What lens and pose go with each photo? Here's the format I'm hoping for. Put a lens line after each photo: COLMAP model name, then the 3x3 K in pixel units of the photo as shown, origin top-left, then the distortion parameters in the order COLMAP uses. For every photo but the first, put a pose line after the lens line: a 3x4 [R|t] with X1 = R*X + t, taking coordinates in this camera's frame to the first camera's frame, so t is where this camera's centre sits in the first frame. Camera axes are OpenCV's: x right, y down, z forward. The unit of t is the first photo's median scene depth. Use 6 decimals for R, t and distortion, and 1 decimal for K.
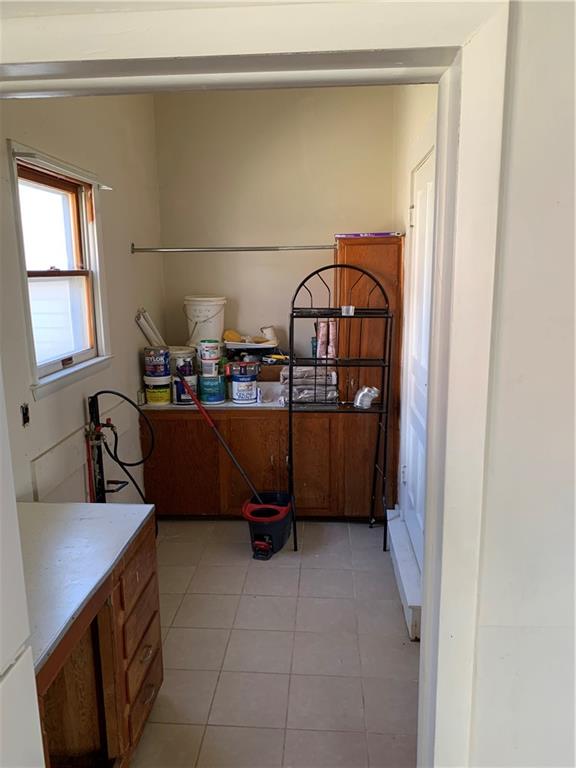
lens RADIAL K [[586.5, 0, 285.8], [0, 586.5, 385.6], [0, 0, 1]] dist [0.047454, -0.025855]
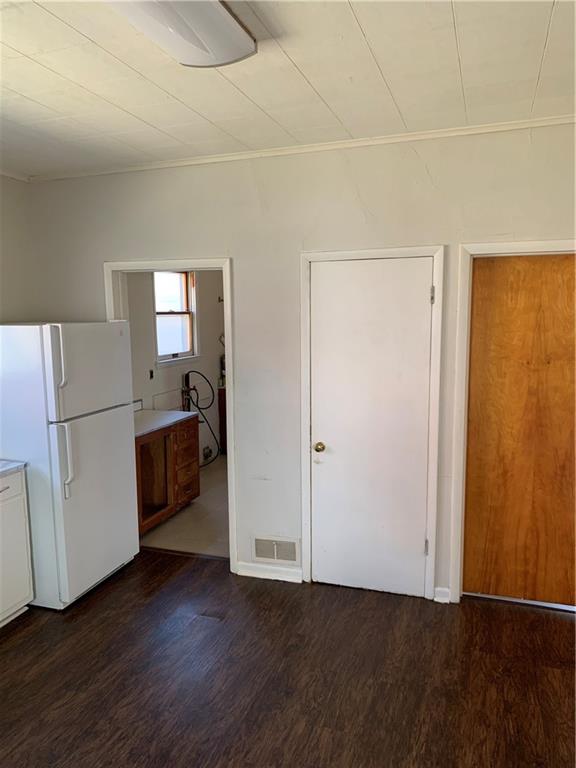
lens RADIAL K [[586.5, 0, 289.0], [0, 586.5, 383.6], [0, 0, 1]] dist [0.047454, -0.025855]
pose [[0.969375, 0.030130, -0.243732, 0.482899], [-0.046927, 0.996884, -0.063404, 0.157787], [0.241062, 0.072900, 0.967768, -0.822171]]
